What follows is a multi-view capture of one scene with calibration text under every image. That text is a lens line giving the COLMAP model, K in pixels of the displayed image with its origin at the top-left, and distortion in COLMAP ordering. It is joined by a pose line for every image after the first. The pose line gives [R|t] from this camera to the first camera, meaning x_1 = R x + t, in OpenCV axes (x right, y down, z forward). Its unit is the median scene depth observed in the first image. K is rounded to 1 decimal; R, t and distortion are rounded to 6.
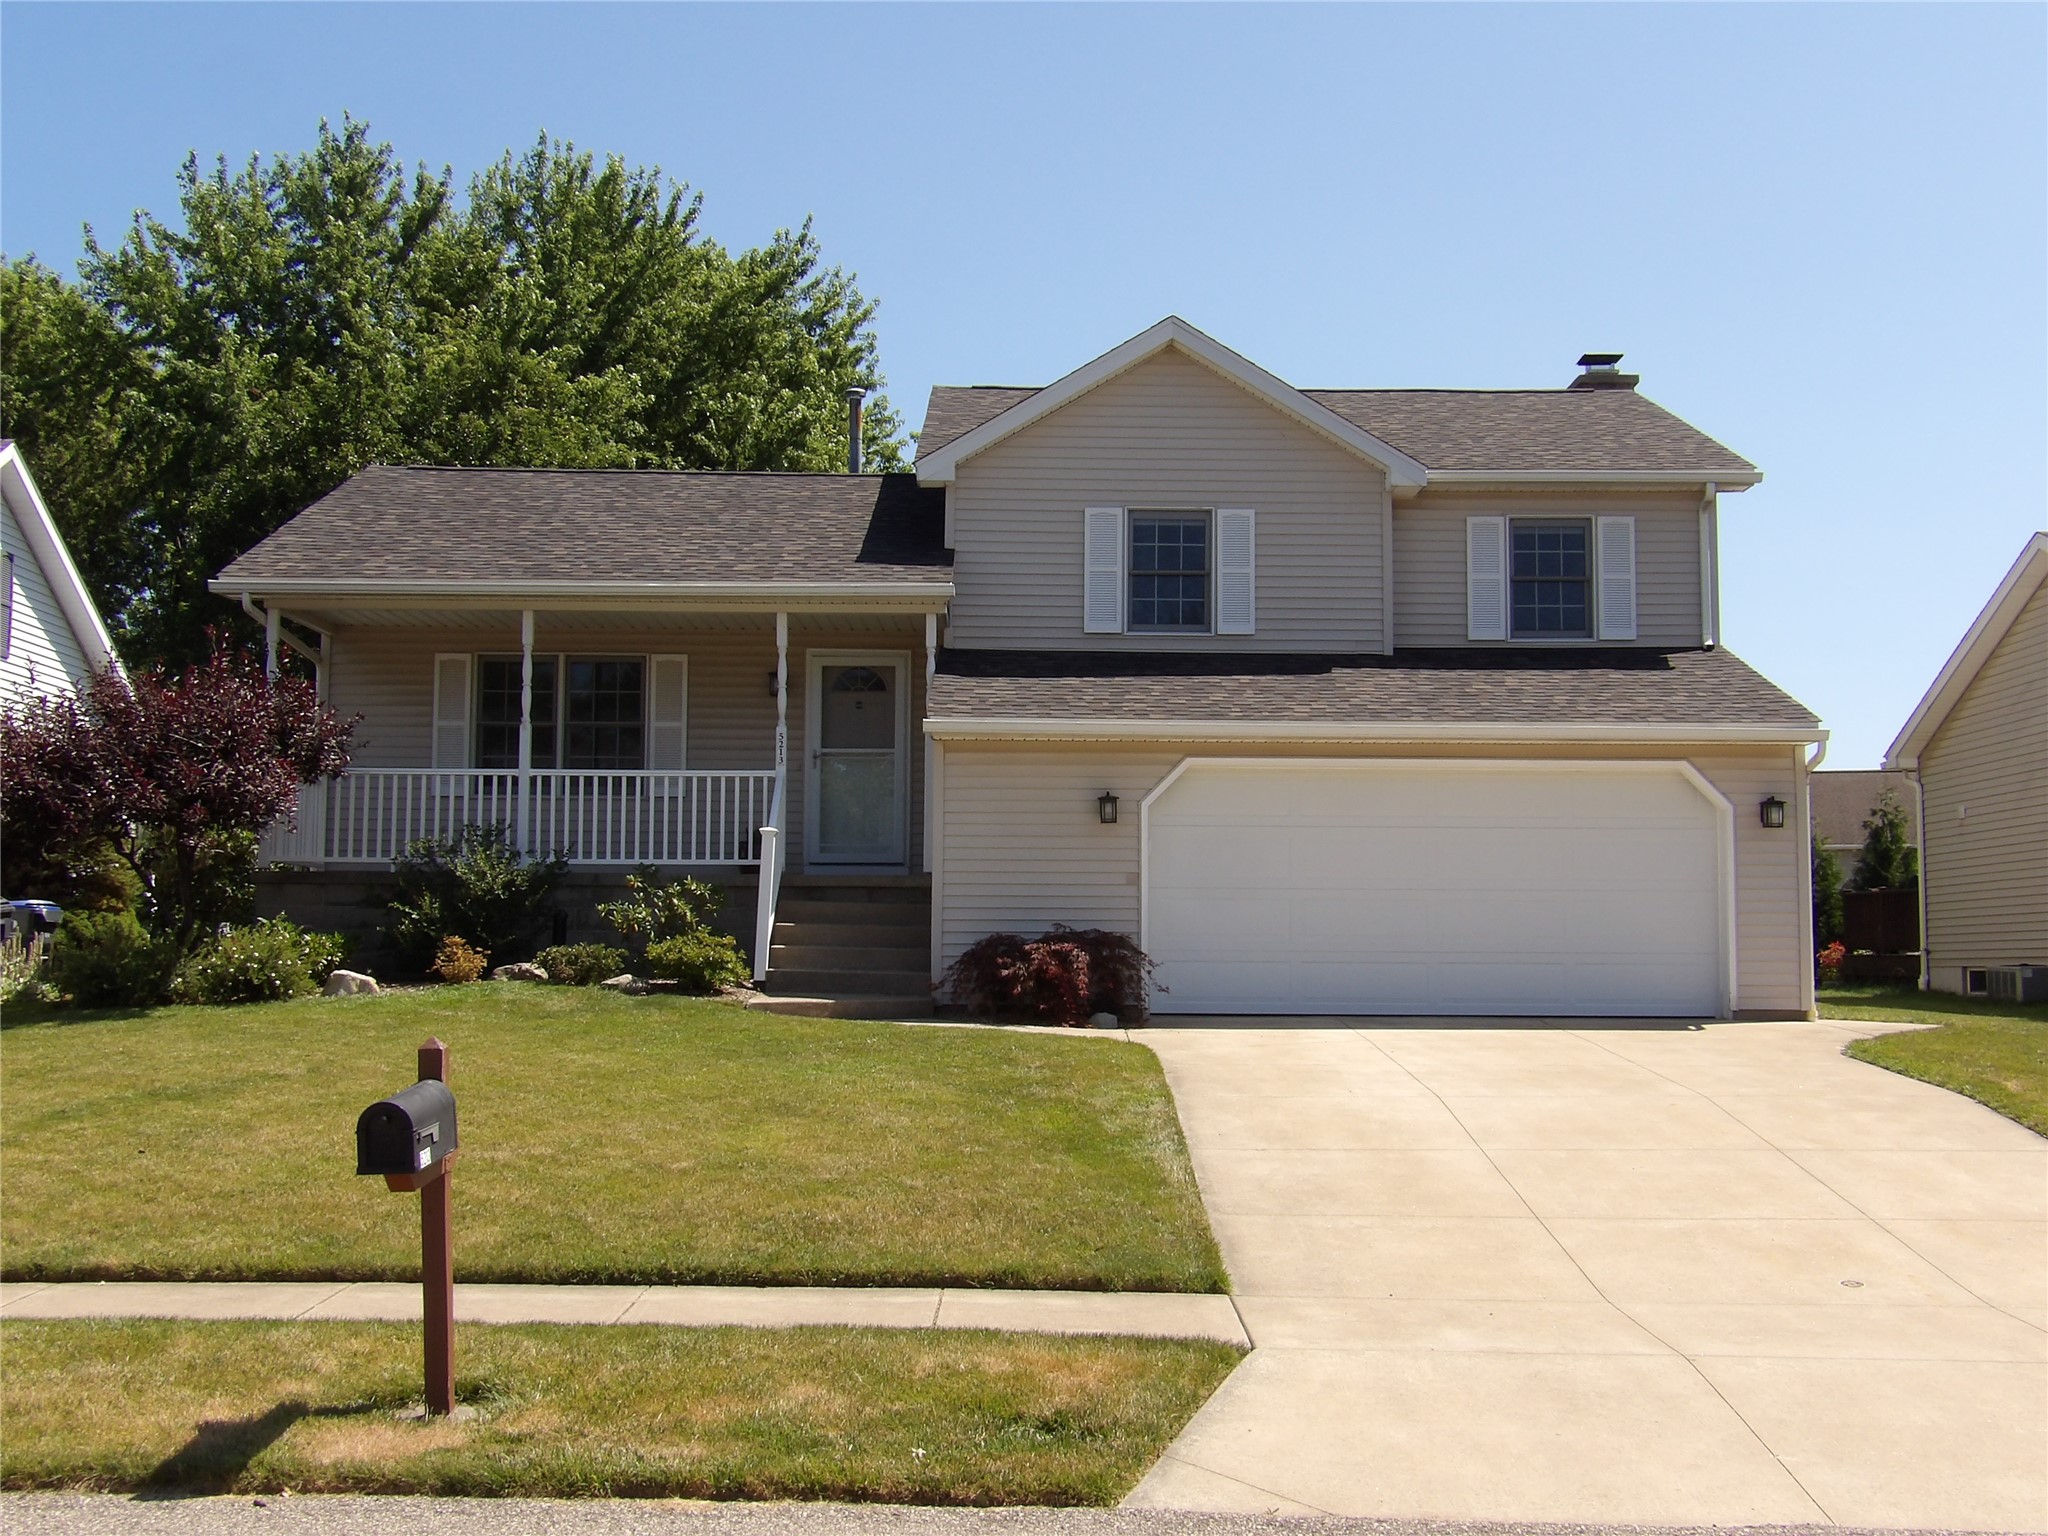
lens RADIAL K [[2402.2, 0, 1024.0], [0, 2402.2, 768.0], [0, 0, 1]] dist [0.006361, 0.019948]
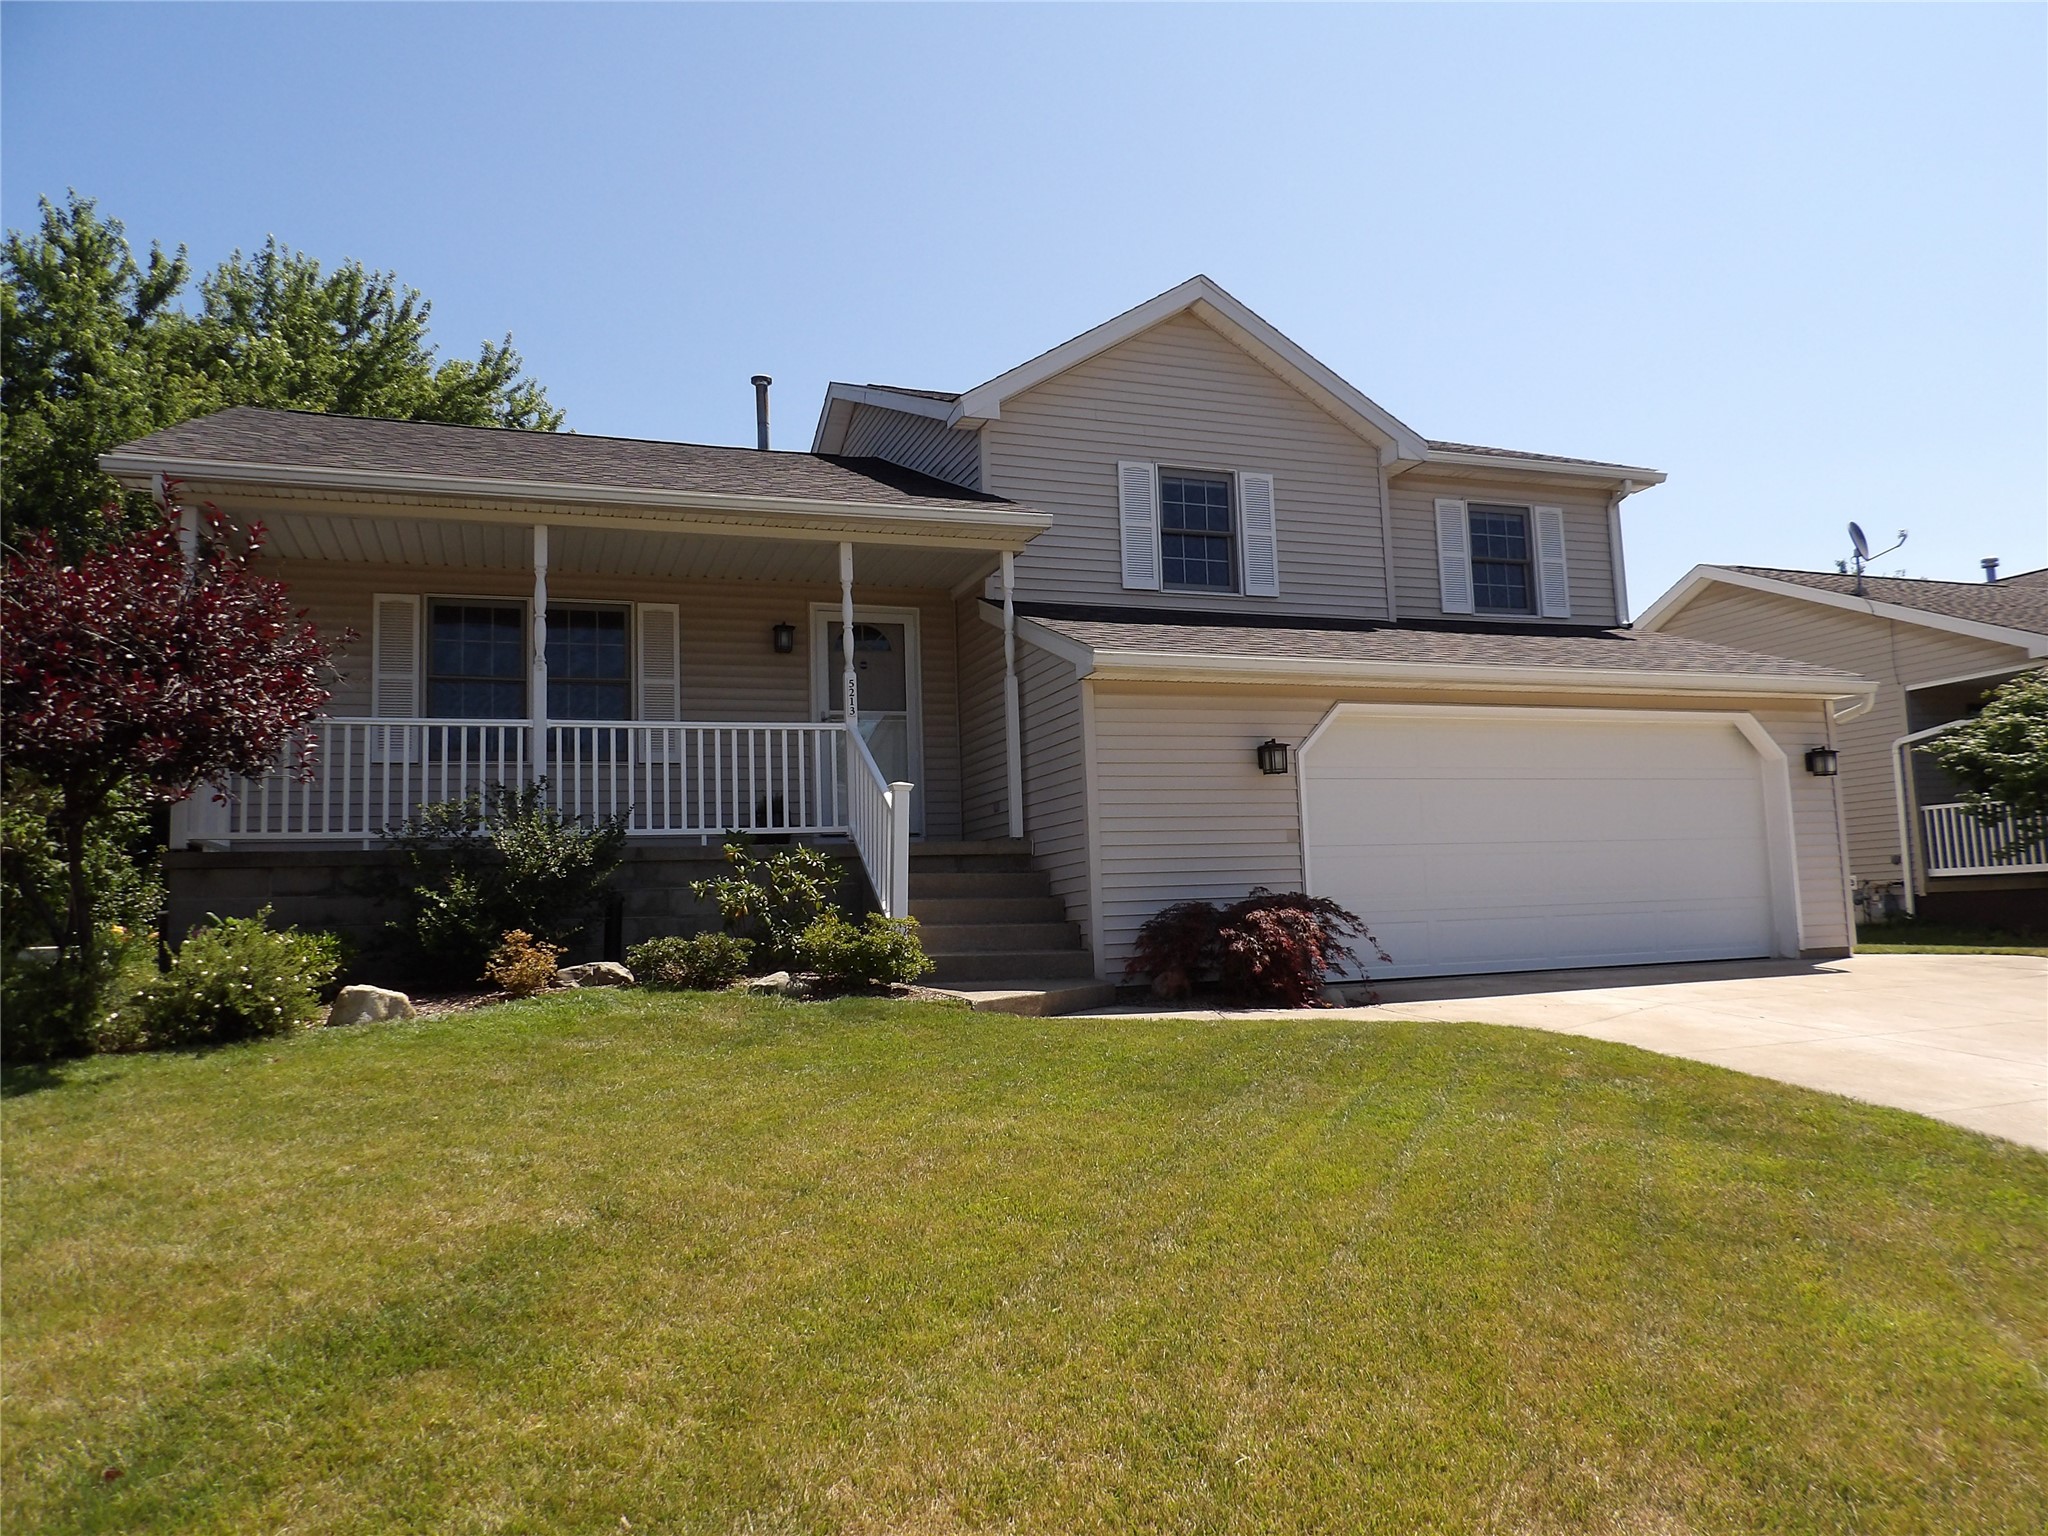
lens RADIAL K [[1473.2, 0, 1024.0], [0, 1473.2, 768.0], [0, 0, 1]] dist [-0.074552, 0.131876]
pose [[0.939242, -0.003088, 0.343243, -0.213691], [0.012551, 0.999600, -0.025351, 0.029724], [-0.343028, 0.028118, 0.938904, 0.461868]]
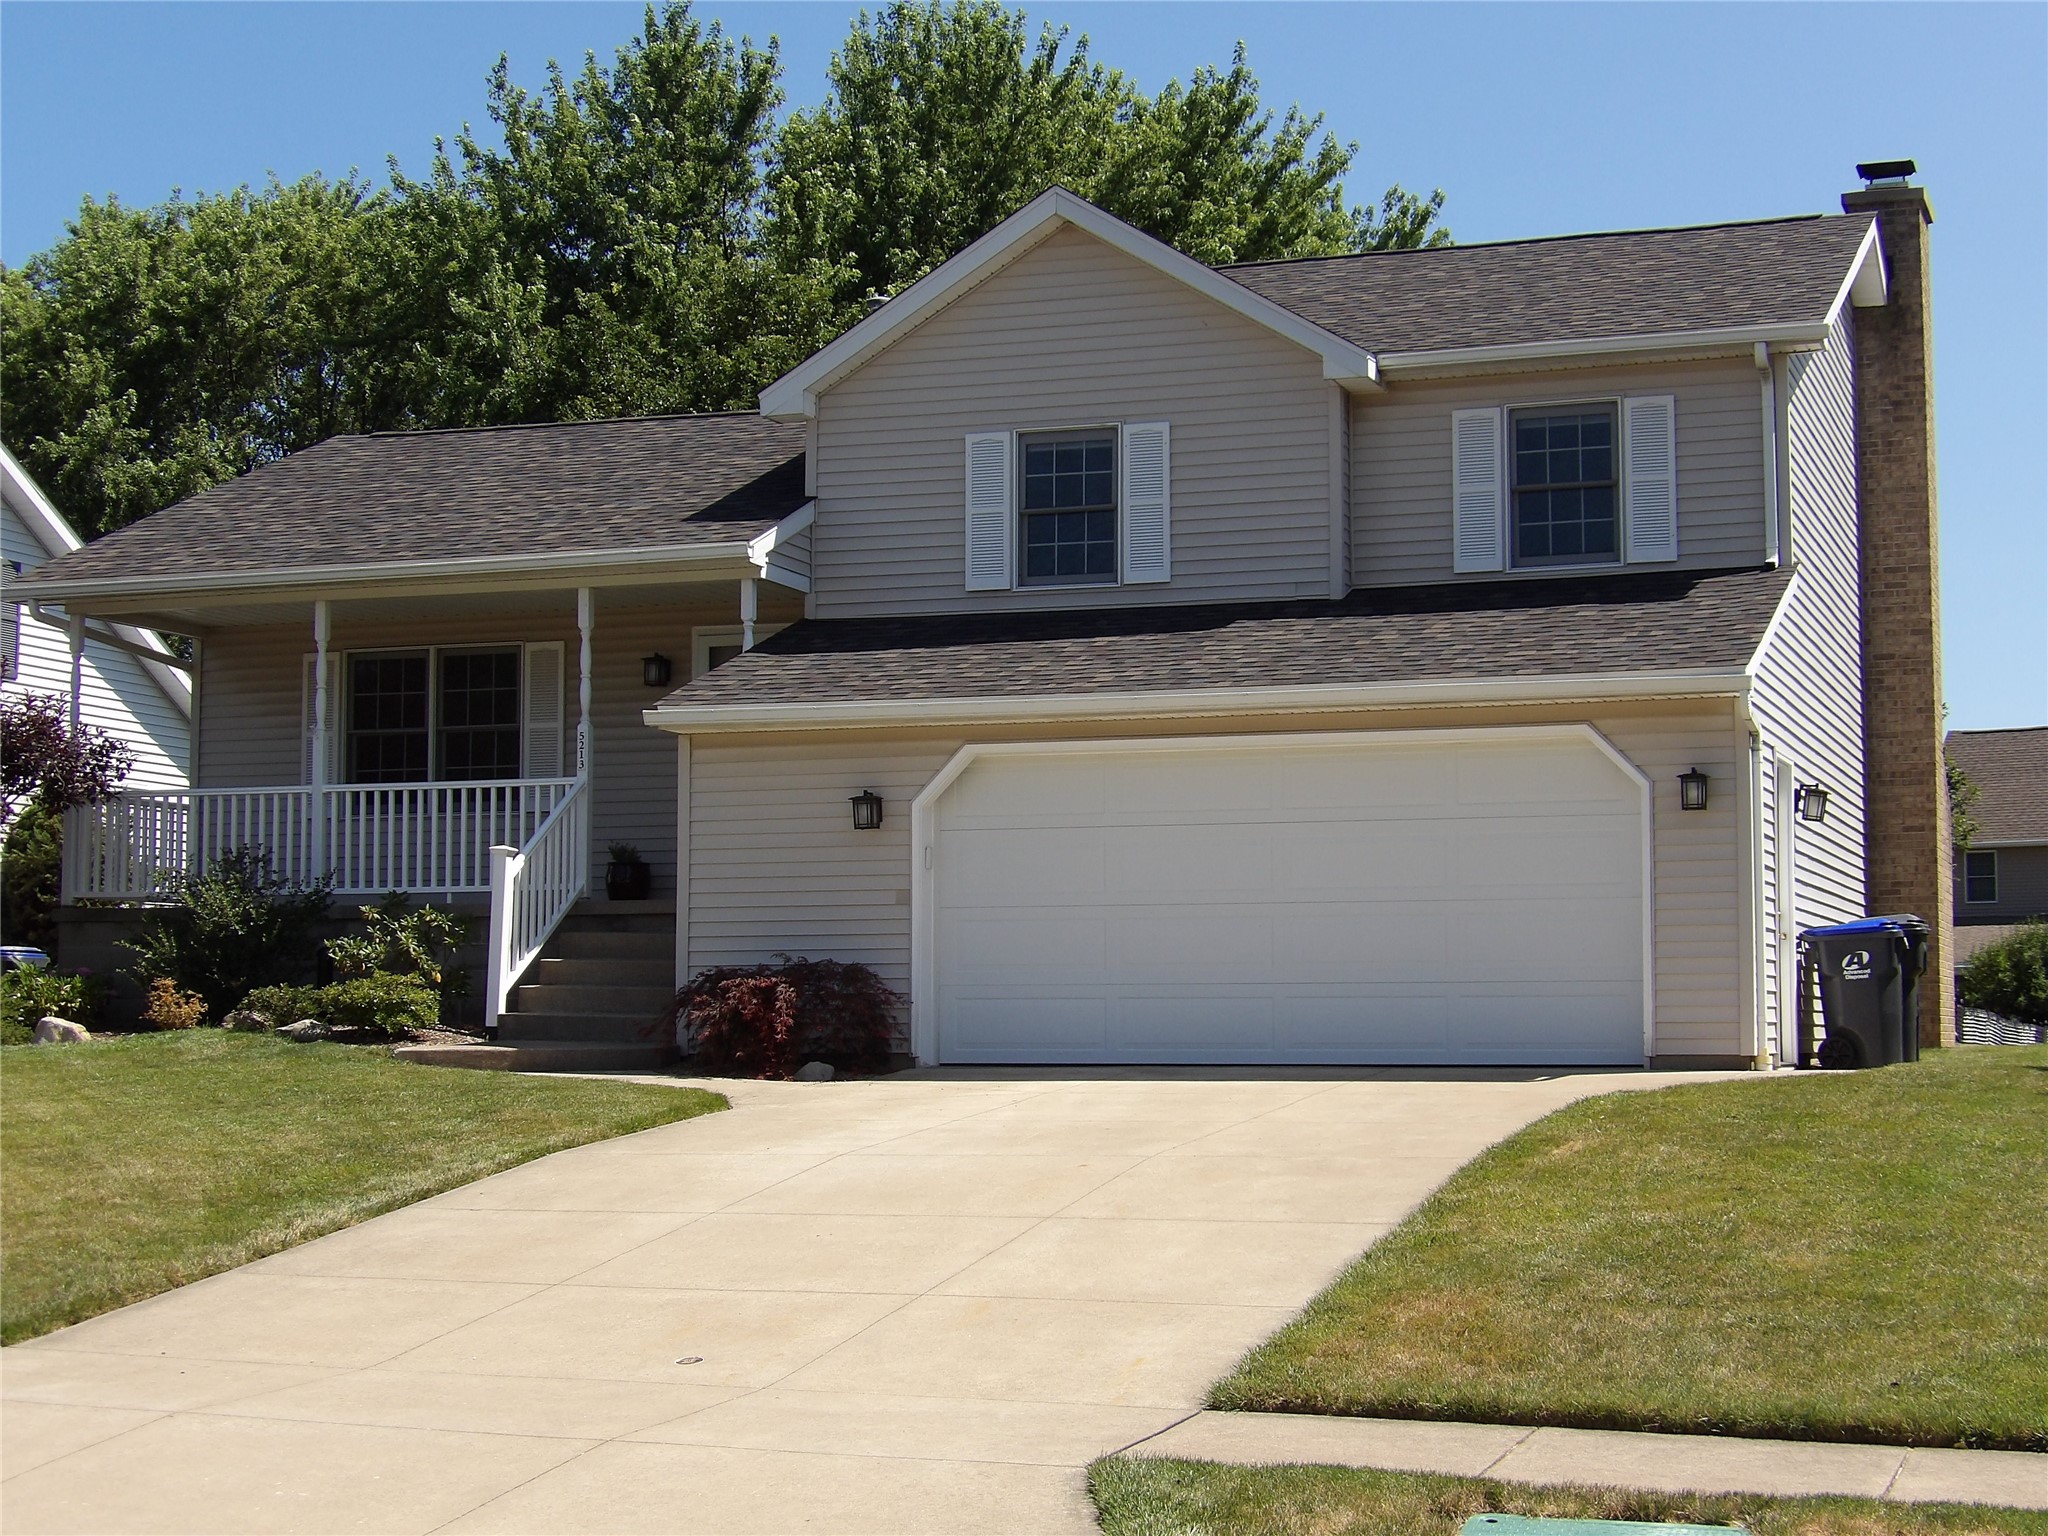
lens RADIAL K [[3291.7, 0, 1024.0], [0, 3291.7, 768.0], [0, 0, 1]] dist [-0.022202, -0.172421]
pose [[0.938555, -0.034547, -0.343395, 0.415485], [0.034472, 0.999386, -0.006324, 0.009954], [0.343403, -0.005902, 0.939170, -0.021108]]
